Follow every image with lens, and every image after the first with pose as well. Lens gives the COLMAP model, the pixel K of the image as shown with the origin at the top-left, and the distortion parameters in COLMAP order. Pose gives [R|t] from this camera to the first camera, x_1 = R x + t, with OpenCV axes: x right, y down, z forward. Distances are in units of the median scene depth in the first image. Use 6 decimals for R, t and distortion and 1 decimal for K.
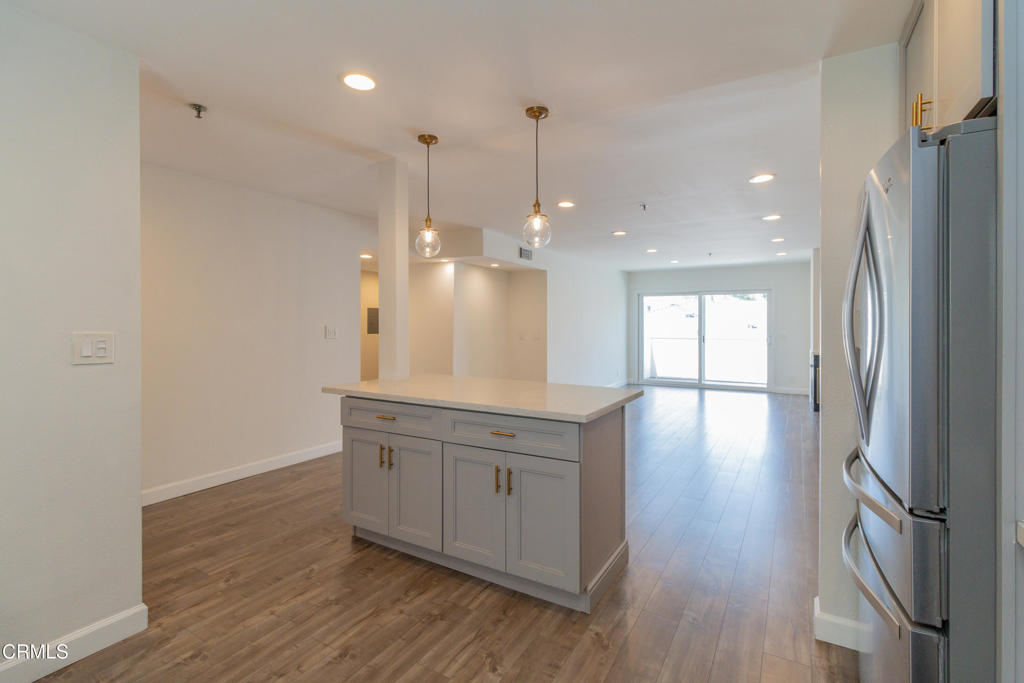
lens RADIAL K [[472.8, 0, 527.4], [0, 472.8, 323.4], [0, 0, 1]] dist [-0.002725, 0.000820]
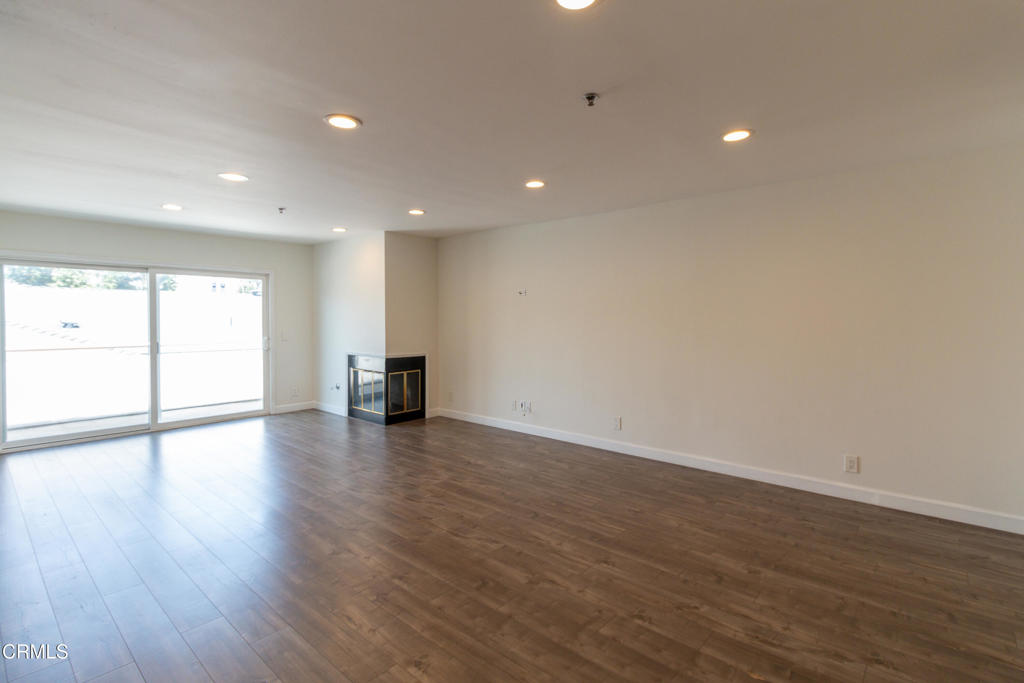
lens RADIAL K [[472.8, 0, 544.3], [0, 472.8, 326.6], [0, 0, 1]] dist [-0.002725, 0.000820]
pose [[0.179357, -0.010836, 0.983724, -0.500518], [0.002193, 0.999941, 0.010615, 0.006980], [-0.983782, 0.000253, 0.179371, 1.685187]]
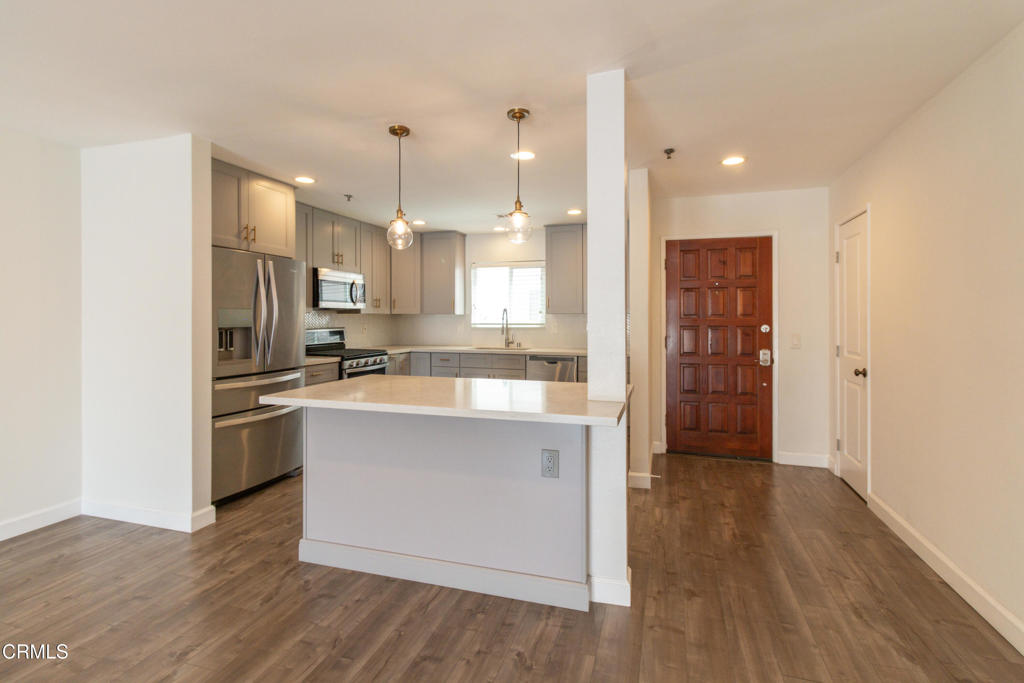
lens RADIAL K [[472.8, 0, 507.4], [0, 472.8, 317.4], [0, 0, 1]] dist [-0.002725, 0.000820]
pose [[-0.982664, -0.005491, -0.185312, -0.023606], [-0.005139, 0.999984, -0.002381, 0.007592], [0.185322, -0.001387, -0.982677, 2.154332]]
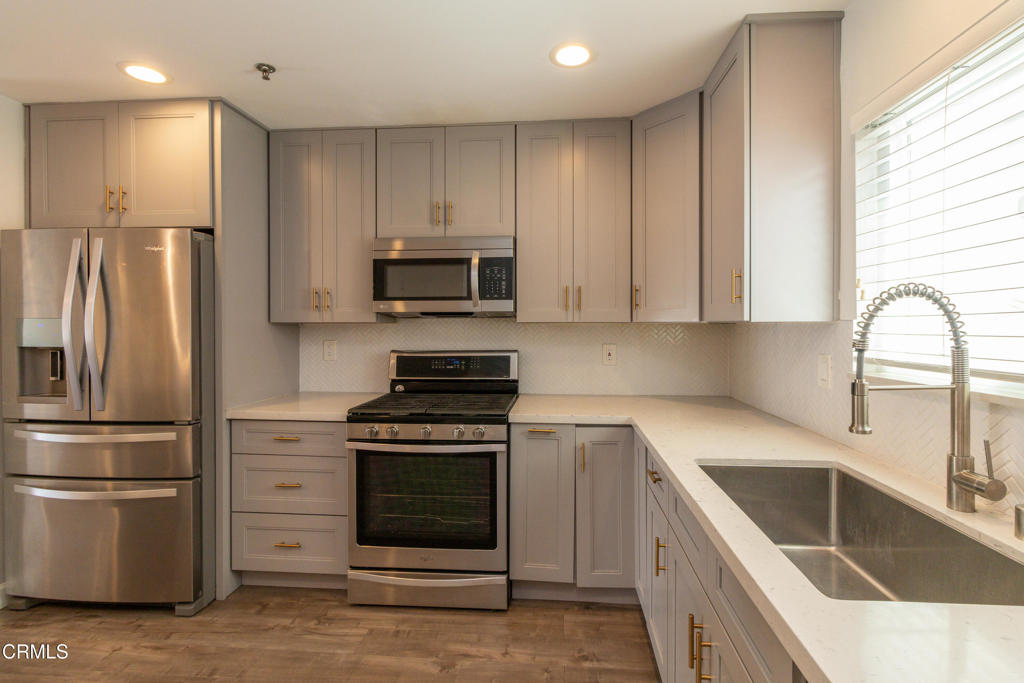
lens RADIAL K [[472.8, 0, 531.0], [0, 472.8, 331.1], [0, 0, 1]] dist [-0.002725, 0.000820]
pose [[-0.427714, -0.010863, 0.903849, -0.698480], [-0.000638, 0.999931, 0.011716, -0.004545], [-0.903914, 0.004434, -0.427691, 0.246634]]
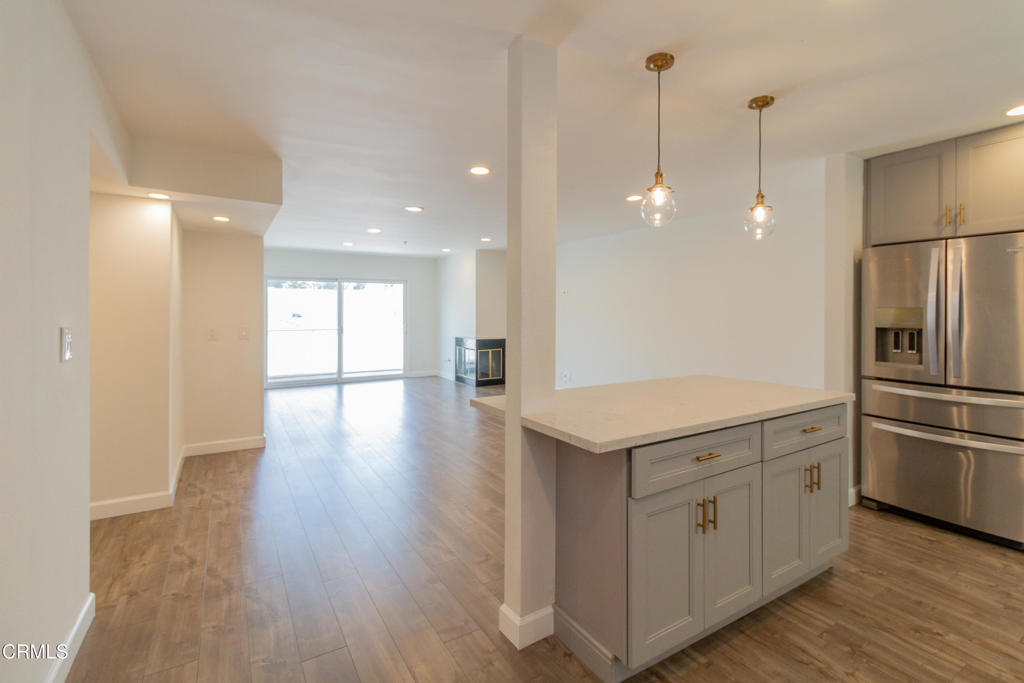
lens RADIAL K [[472.8, 0, 524.8], [0, 472.8, 312.1], [0, 0, 1]] dist [-0.002725, 0.000820]
pose [[0.483925, -0.004633, 0.875097, -1.080055], [0.003705, 0.999988, 0.003246, -0.012996], [-0.875102, 0.001672, 0.483936, 0.953161]]
